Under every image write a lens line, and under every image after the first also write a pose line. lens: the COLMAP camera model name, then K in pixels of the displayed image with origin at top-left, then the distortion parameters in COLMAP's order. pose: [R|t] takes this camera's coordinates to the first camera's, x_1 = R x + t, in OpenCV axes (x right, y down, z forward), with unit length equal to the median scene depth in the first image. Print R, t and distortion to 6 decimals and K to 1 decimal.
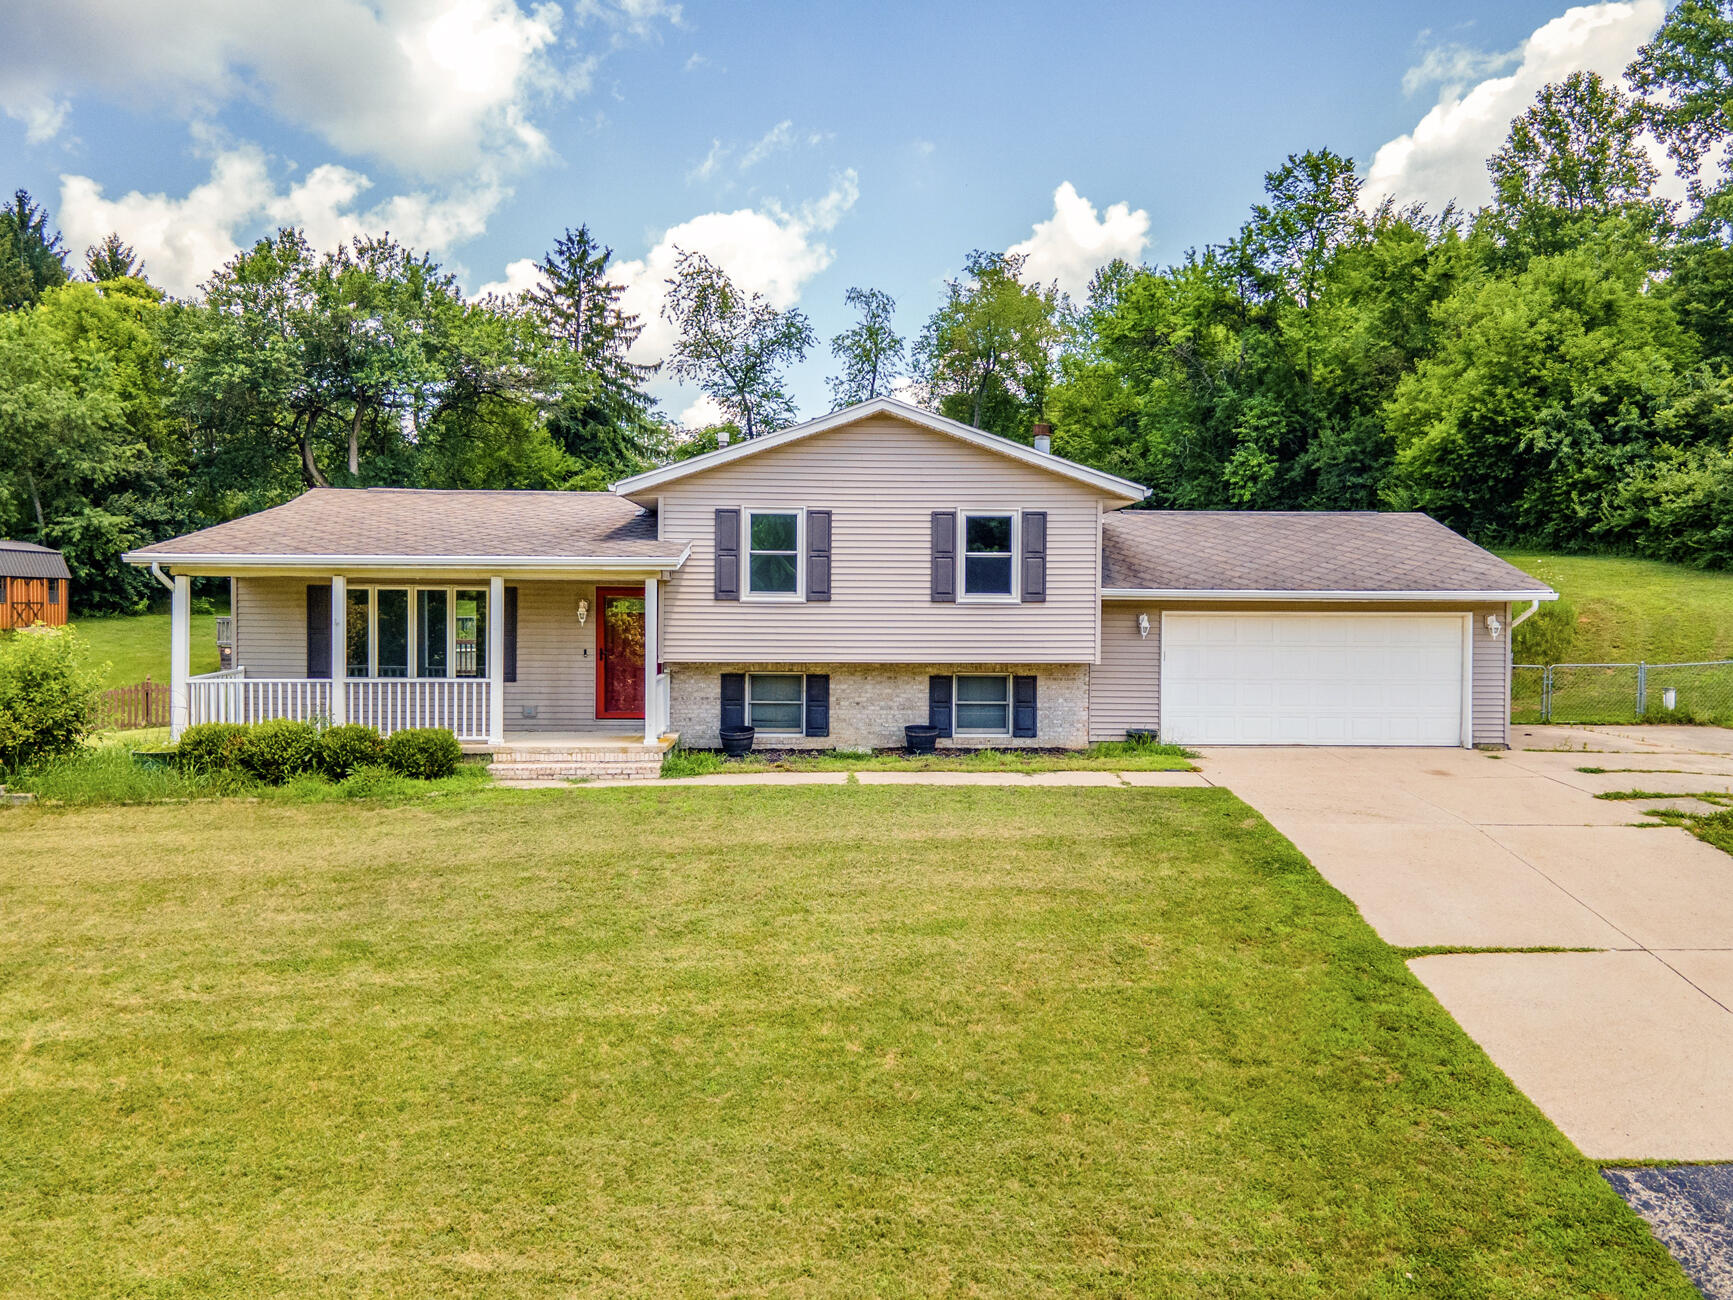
lens RADIAL K [[1284.9, 0, 877.0], [0, 1284.9, 644.6], [0, 0, 1]] dist [0.026182, 0.038896]
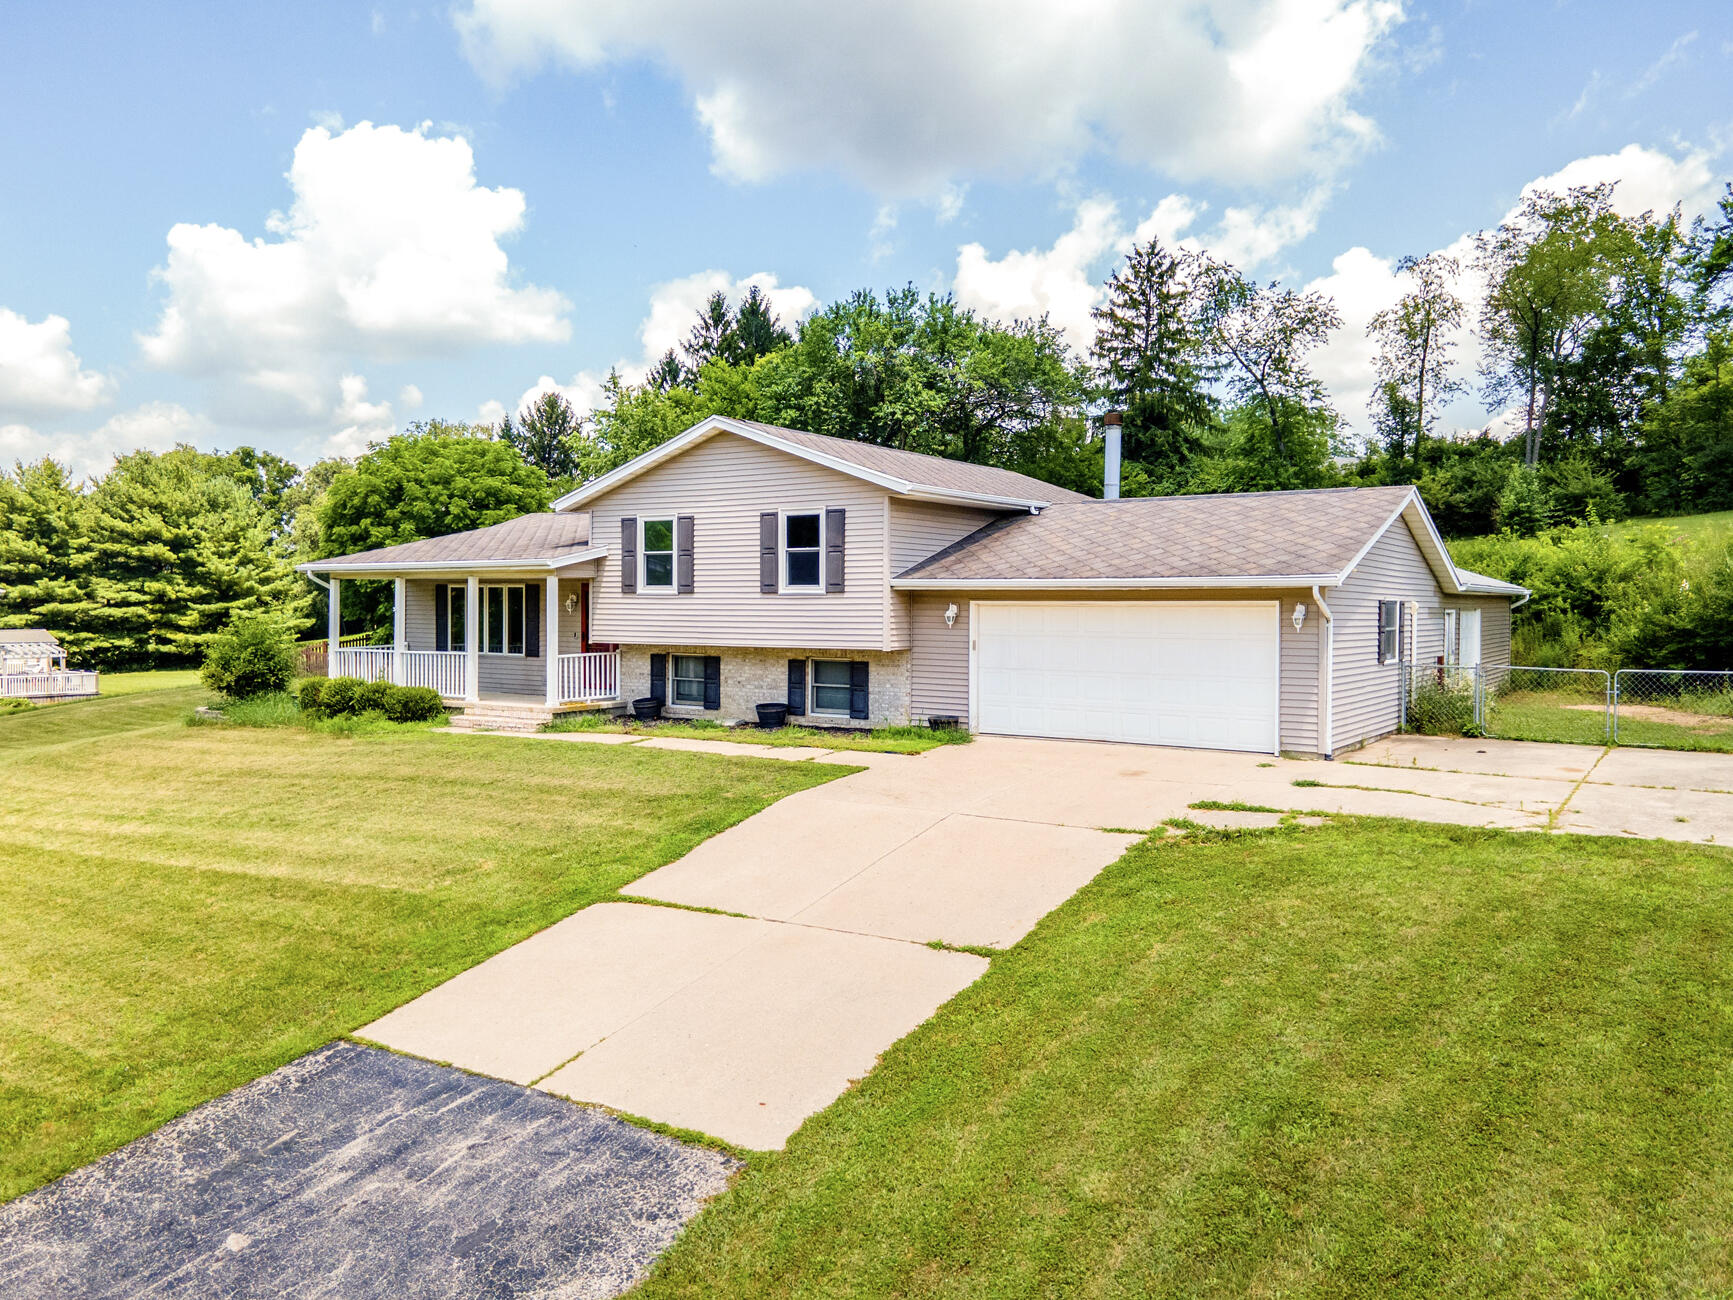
lens RADIAL K [[1284.9, 0, 877.0], [0, 1284.9, 644.6], [0, 0, 1]] dist [0.026182, 0.038896]
pose [[0.819865, 0.015249, -0.572353, 0.770206], [-0.017096, 0.999852, 0.002151, 0.007802], [0.572301, 0.008022, 0.820004, 0.133257]]
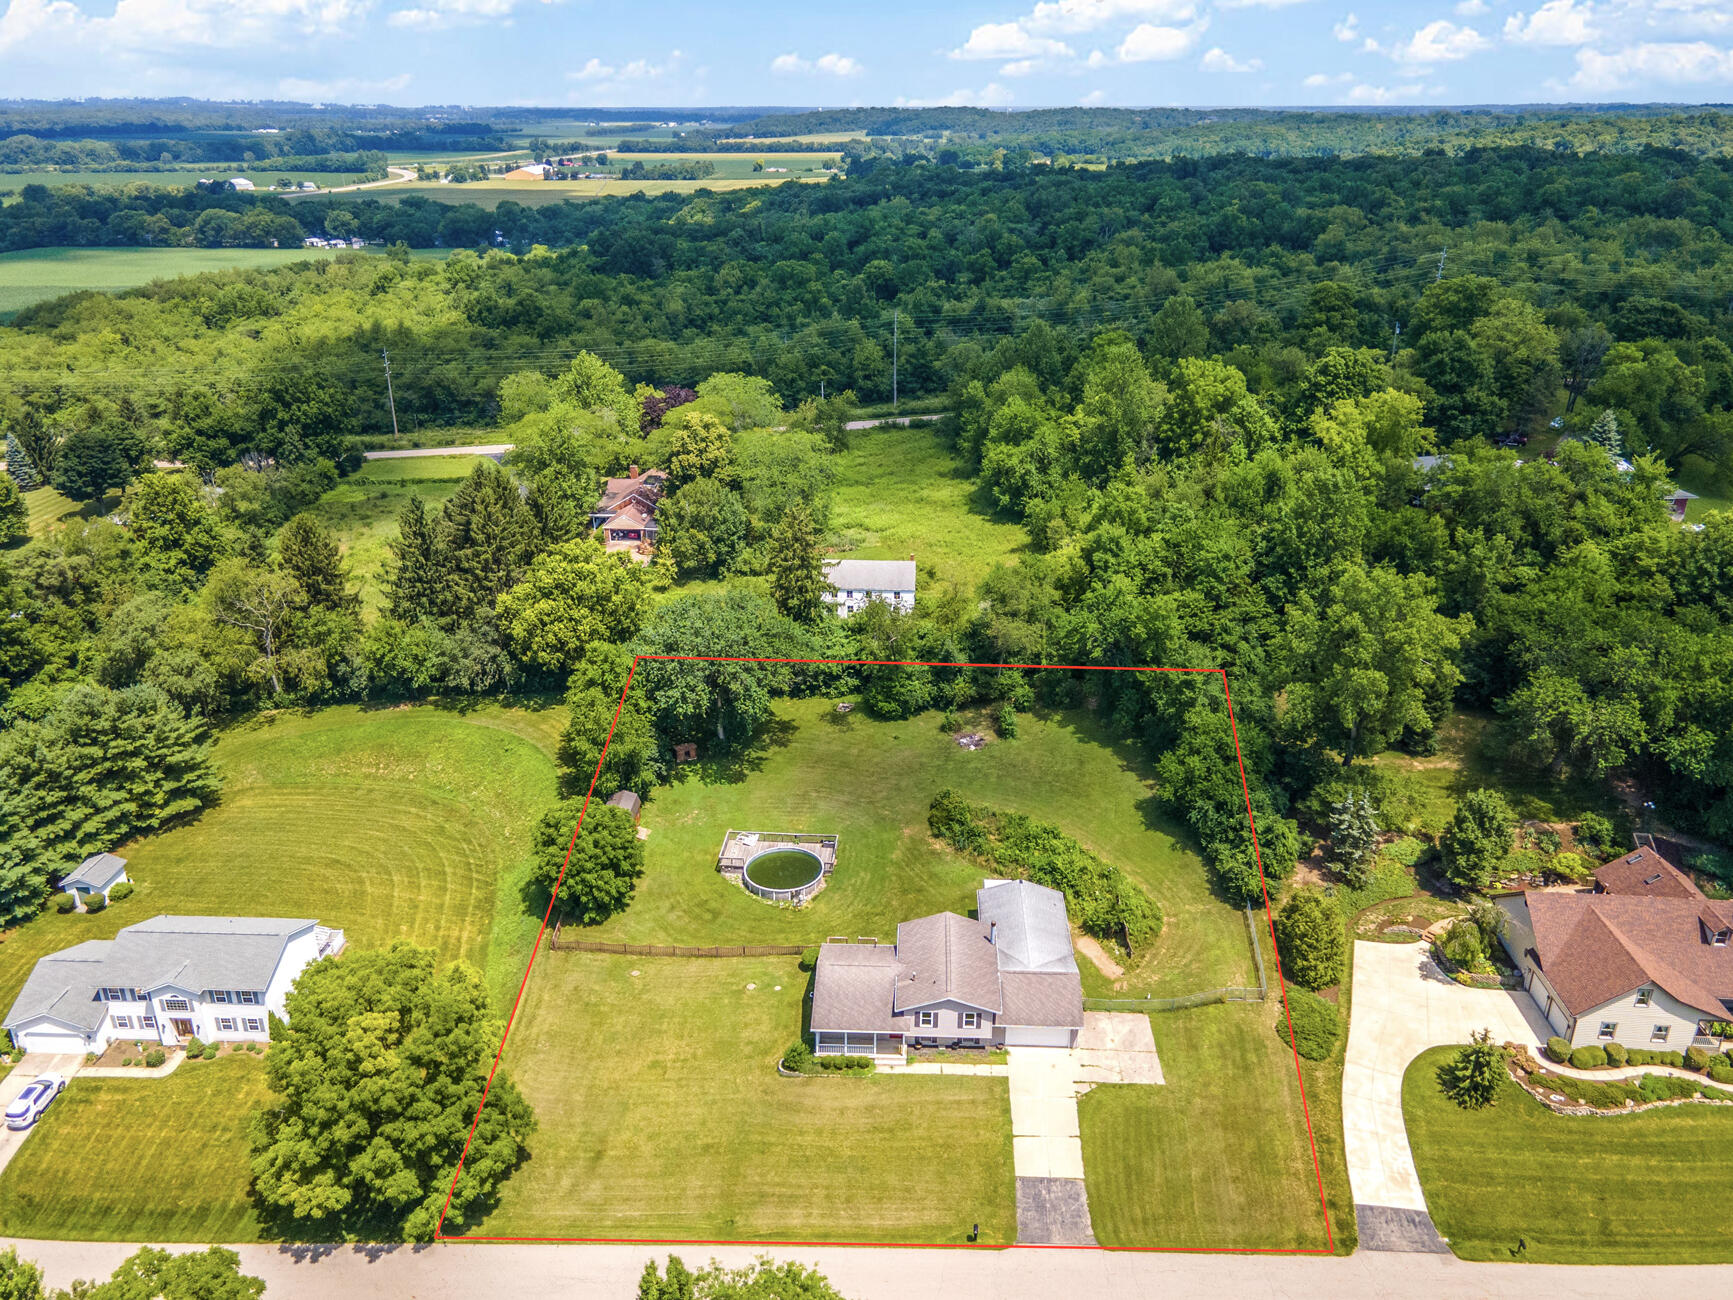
lens RADIAL K [[1249.0, 0, 879.8], [0, 1249.0, 683.3], [0, 0, 1]] dist [0.038359, 0.005953]
pose [[0.997983, 0.022124, -0.059504, -0.000173], [0.002586, 0.922361, 0.386320, -3.140557], [0.063431, -0.385694, 0.920444, -2.980293]]
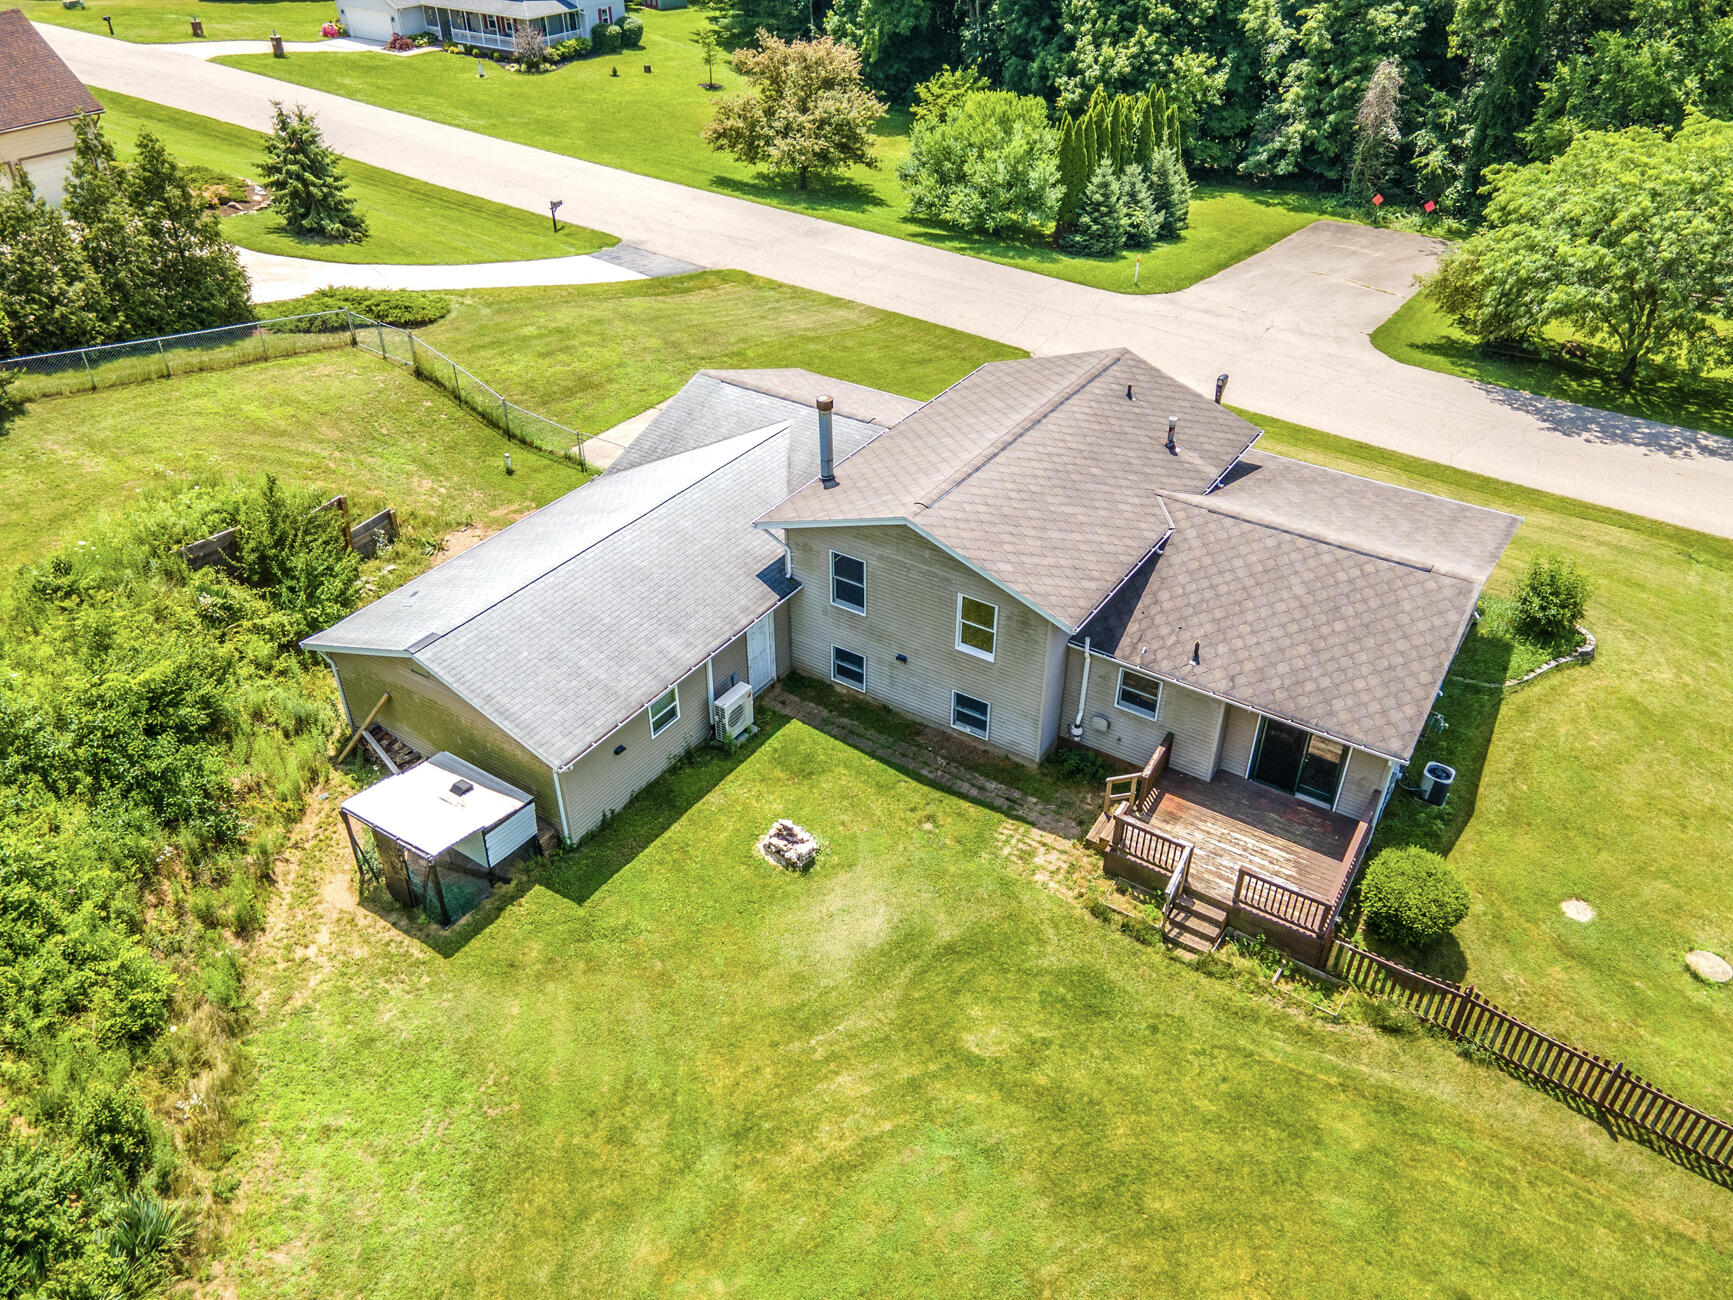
lens RADIAL K [[1271.3, 0, 875.4], [0, 1271.3, 651.1], [0, 0, 1]] dist [0.022734, 0.033383]
pose [[-0.826382, -0.336289, 0.451667, -0.628477], [0.001714, 0.800587, 0.599214, -0.887543], [-0.563108, 0.495954, -0.661014, 2.489661]]
